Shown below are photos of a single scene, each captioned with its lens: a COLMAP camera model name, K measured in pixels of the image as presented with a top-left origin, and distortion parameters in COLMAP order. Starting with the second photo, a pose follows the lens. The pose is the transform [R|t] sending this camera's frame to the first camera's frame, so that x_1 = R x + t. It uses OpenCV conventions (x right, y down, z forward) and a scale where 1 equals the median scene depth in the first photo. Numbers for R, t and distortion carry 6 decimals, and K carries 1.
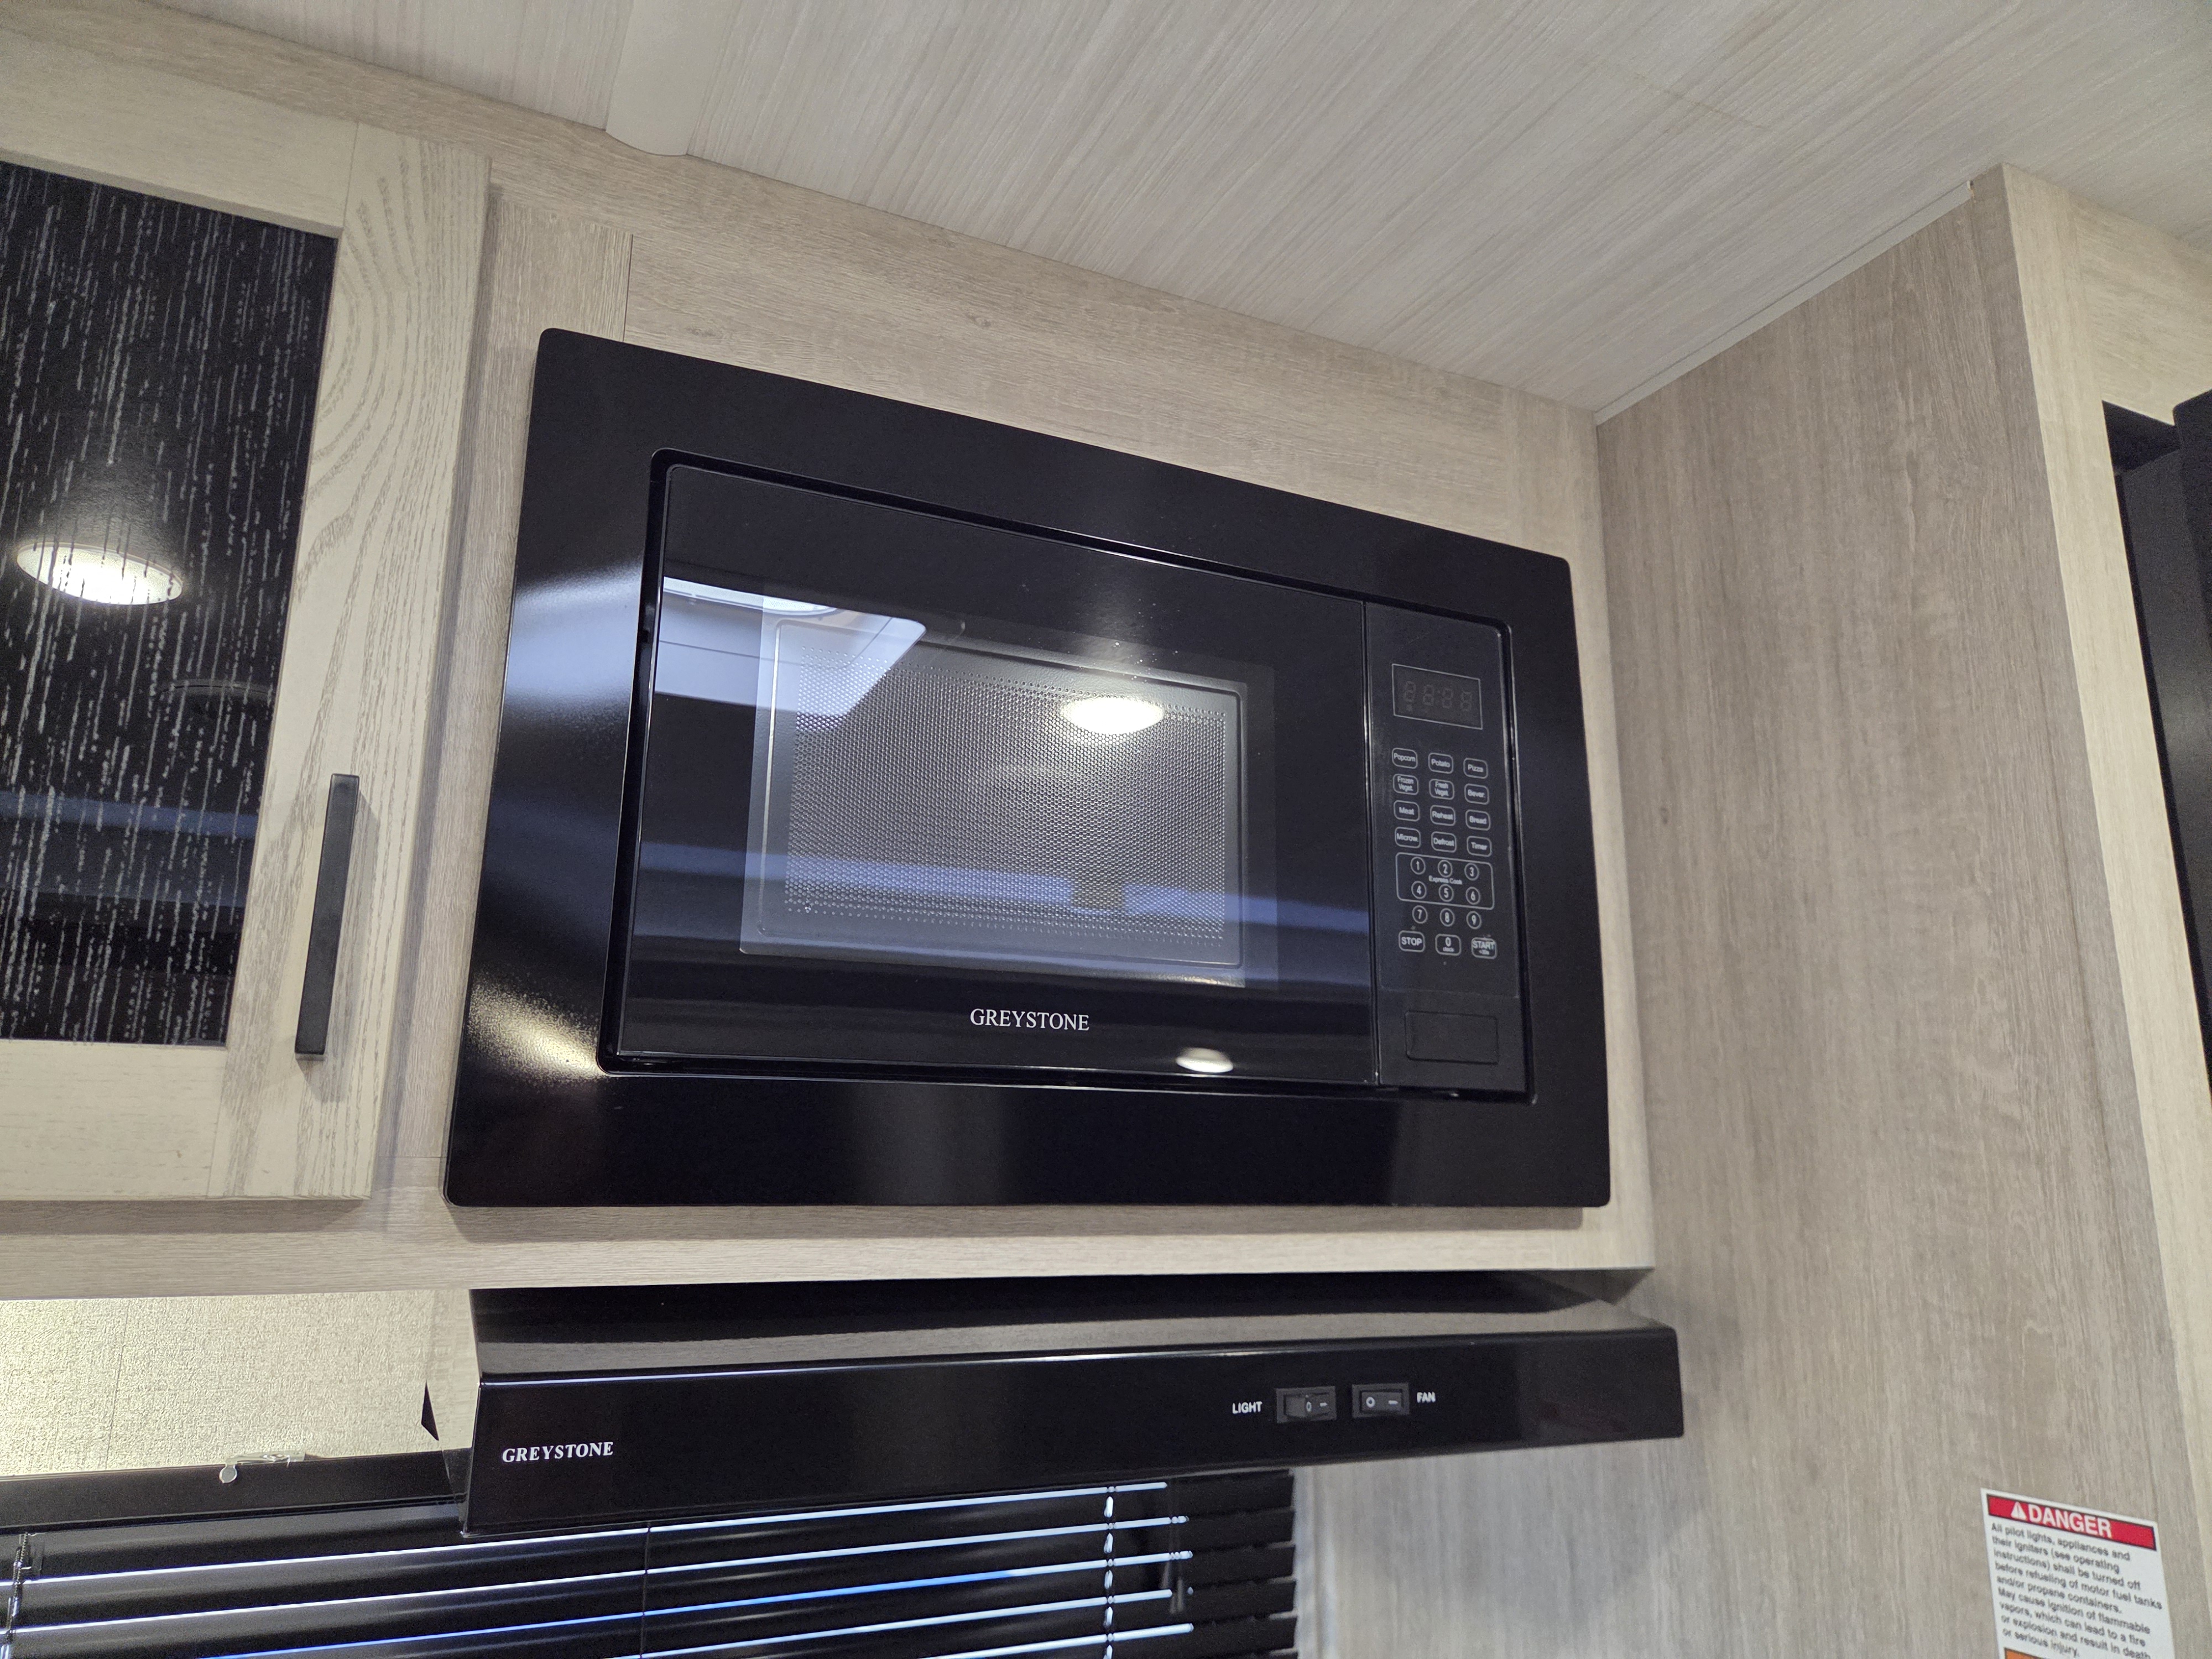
lens RADIAL K [[1497.0, 0, 1117.4], [0, 1497.0, 807.0], [0, 0, 1]] dist [0.078351, -0.074121]
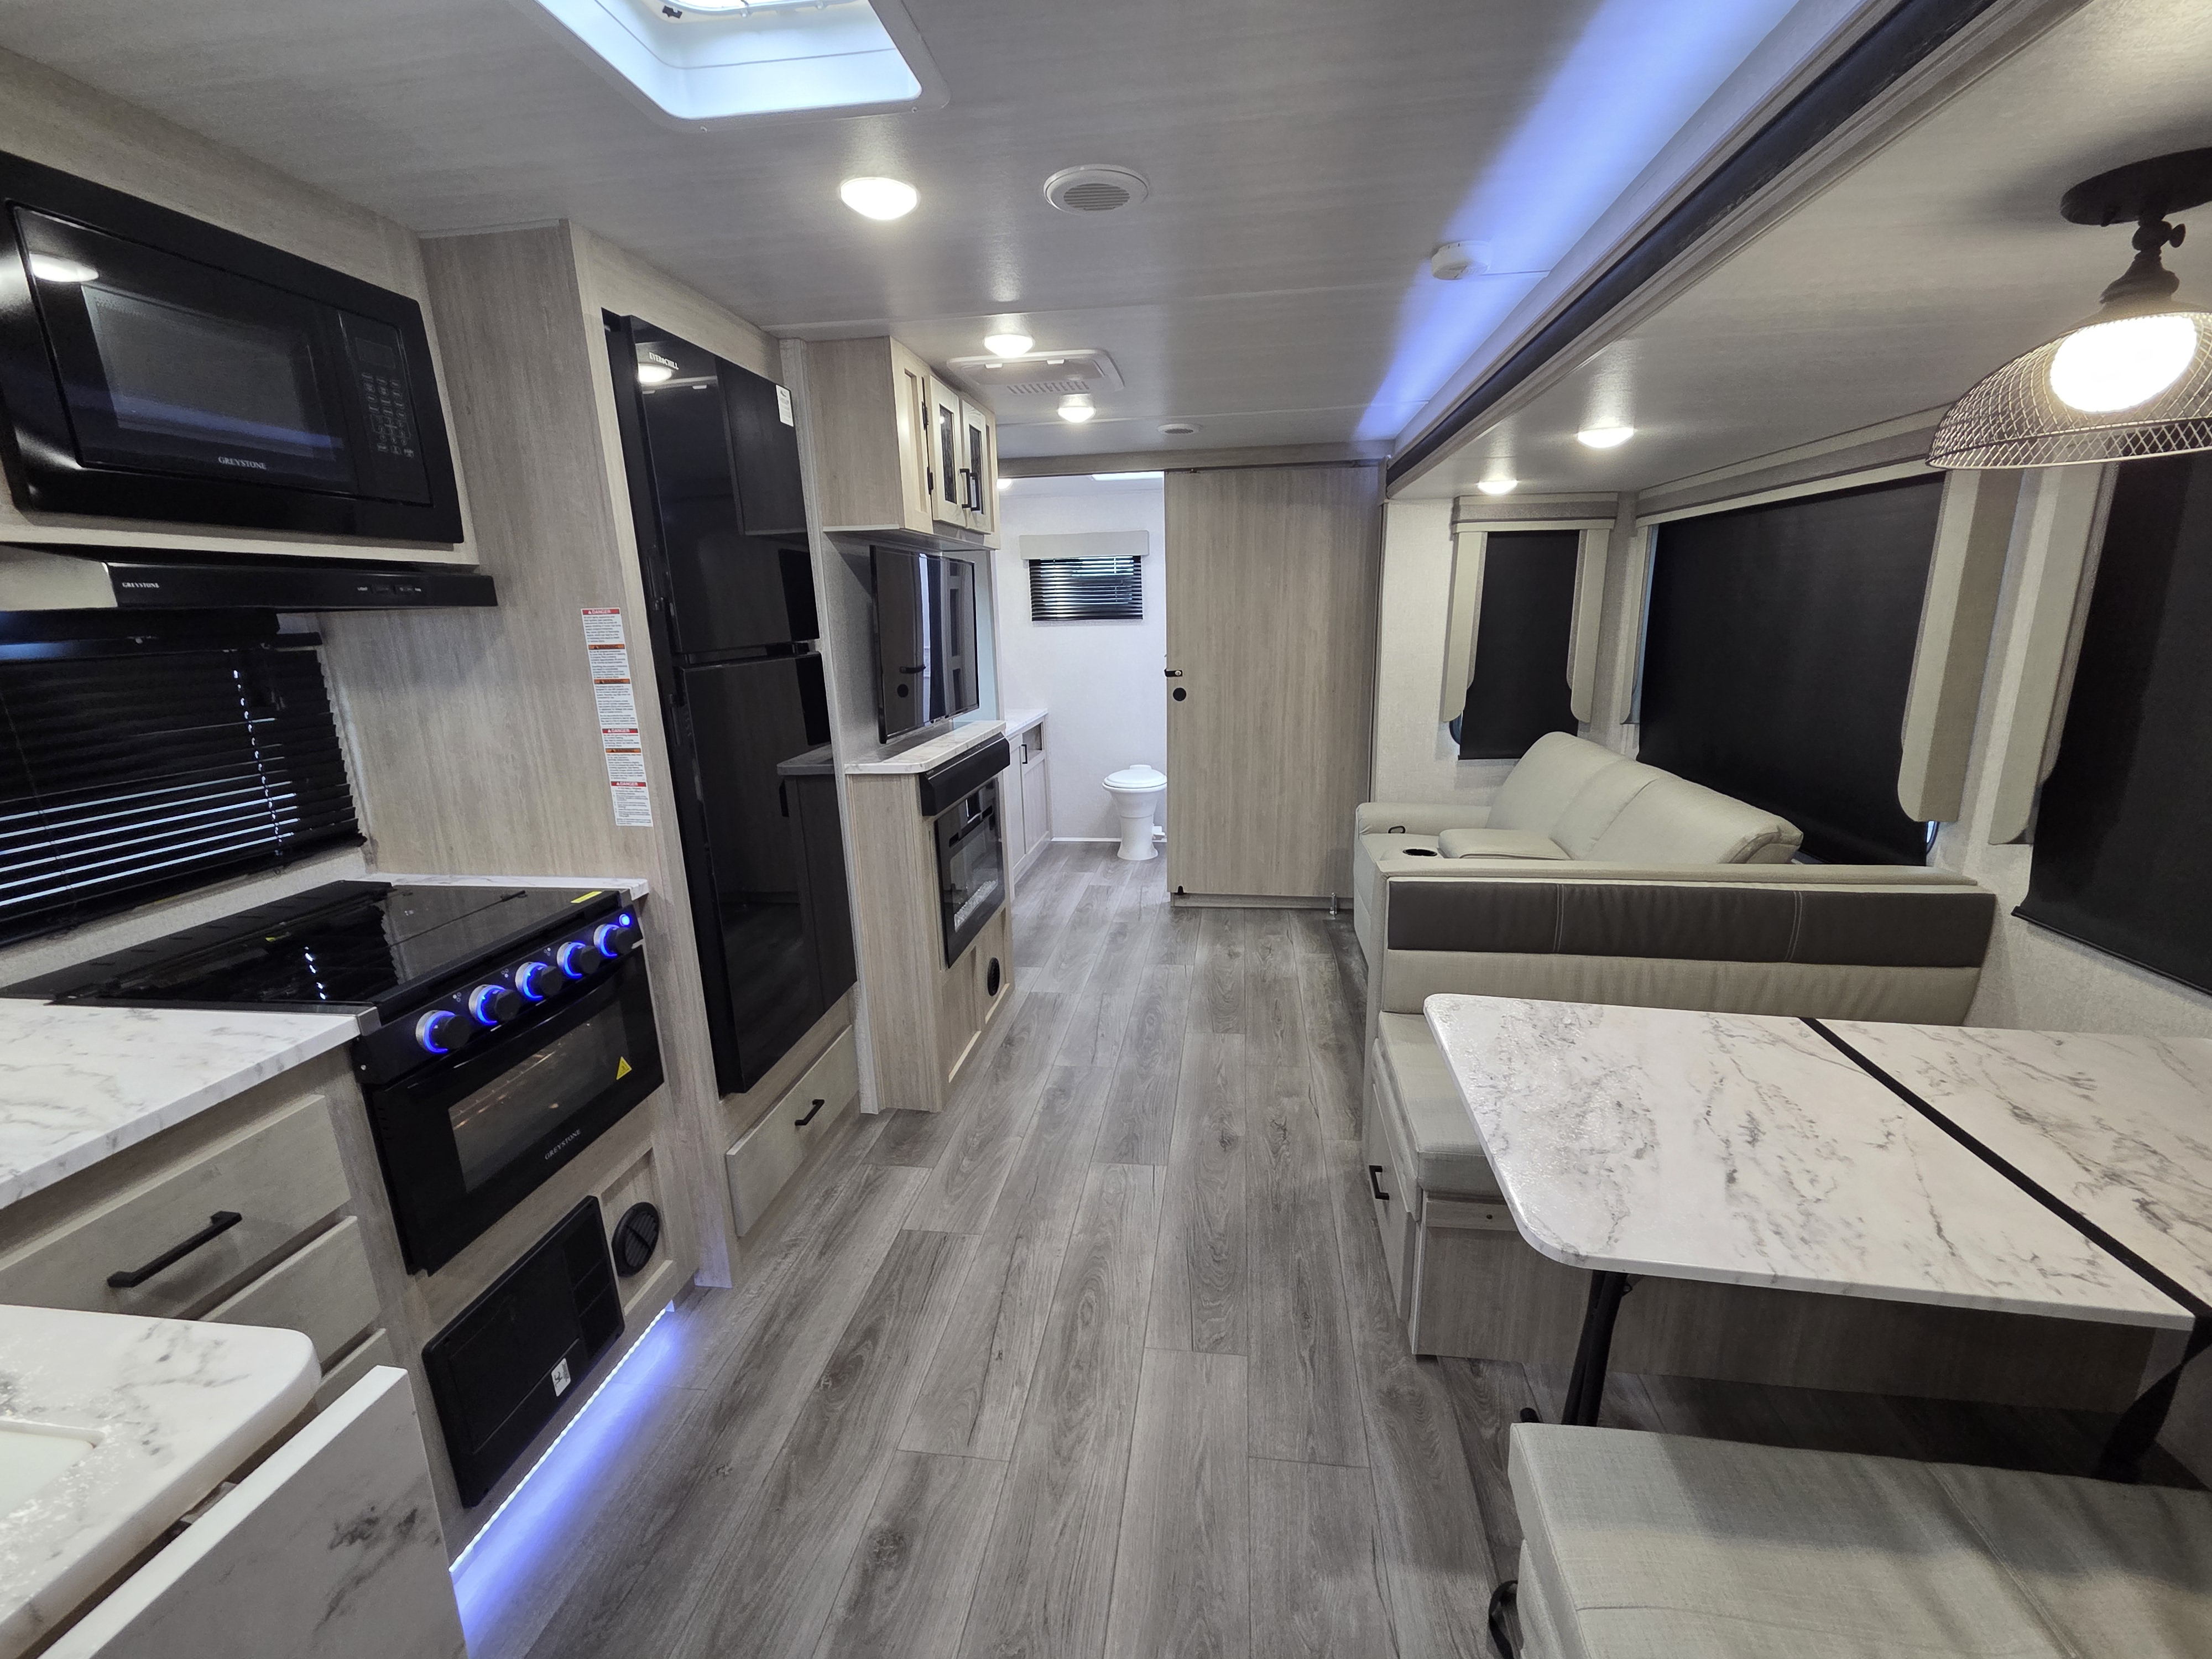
lens RADIAL K [[910.3, 0, 1119.2], [0, 910.3, 833.1], [0, 0, 1]] dist [0.008498, -0.003953]
pose [[0.550182, -0.224337, 0.804346, -0.605613], [-0.162841, 0.915921, 0.366841, -0.108791], [-0.819013, -0.332809, 0.467392, -1.243126]]
